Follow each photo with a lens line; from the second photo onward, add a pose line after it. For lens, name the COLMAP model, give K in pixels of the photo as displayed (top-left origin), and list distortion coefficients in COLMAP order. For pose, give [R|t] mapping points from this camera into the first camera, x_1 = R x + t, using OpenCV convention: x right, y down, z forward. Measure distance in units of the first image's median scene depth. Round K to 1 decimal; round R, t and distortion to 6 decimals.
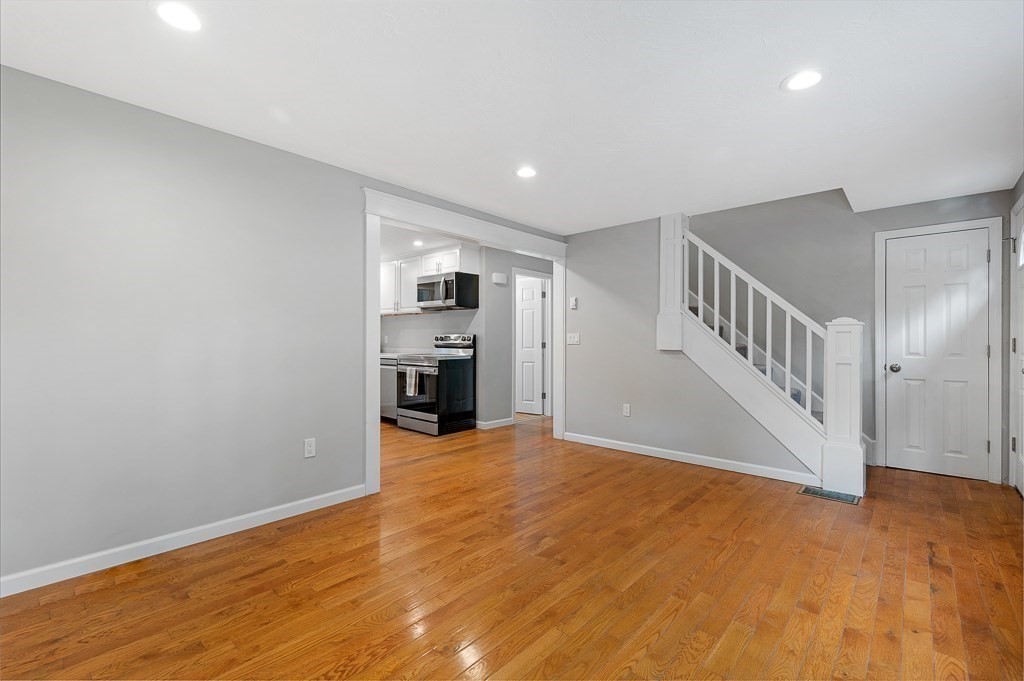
lens RADIAL K [[469.4, 0, 514.1], [0, 469.4, 343.9], [0, 0, 1]] dist [0.001594, -0.000565]
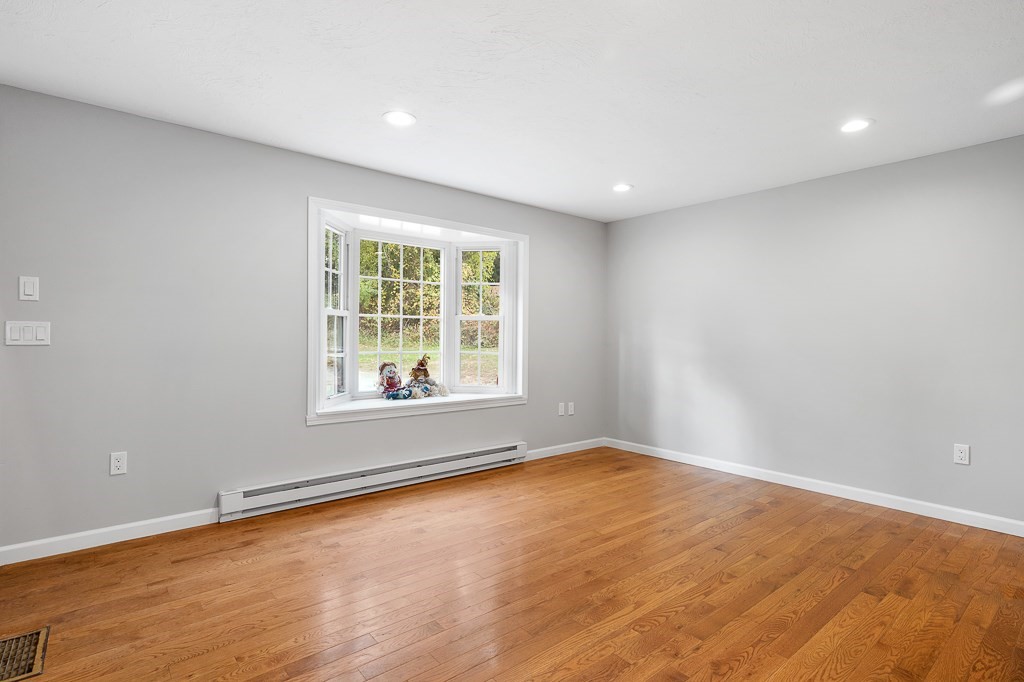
lens RADIAL K [[501.8, 0, 514.2], [0, 501.8, 339.1], [0, 0, 1]] dist [-0.017020, -0.000072]
pose [[-0.988590, -0.009752, 0.150312, 0.102371], [-0.008563, 0.999927, 0.008554, -0.025752], [-0.150385, 0.007170, -0.988602, 2.015759]]
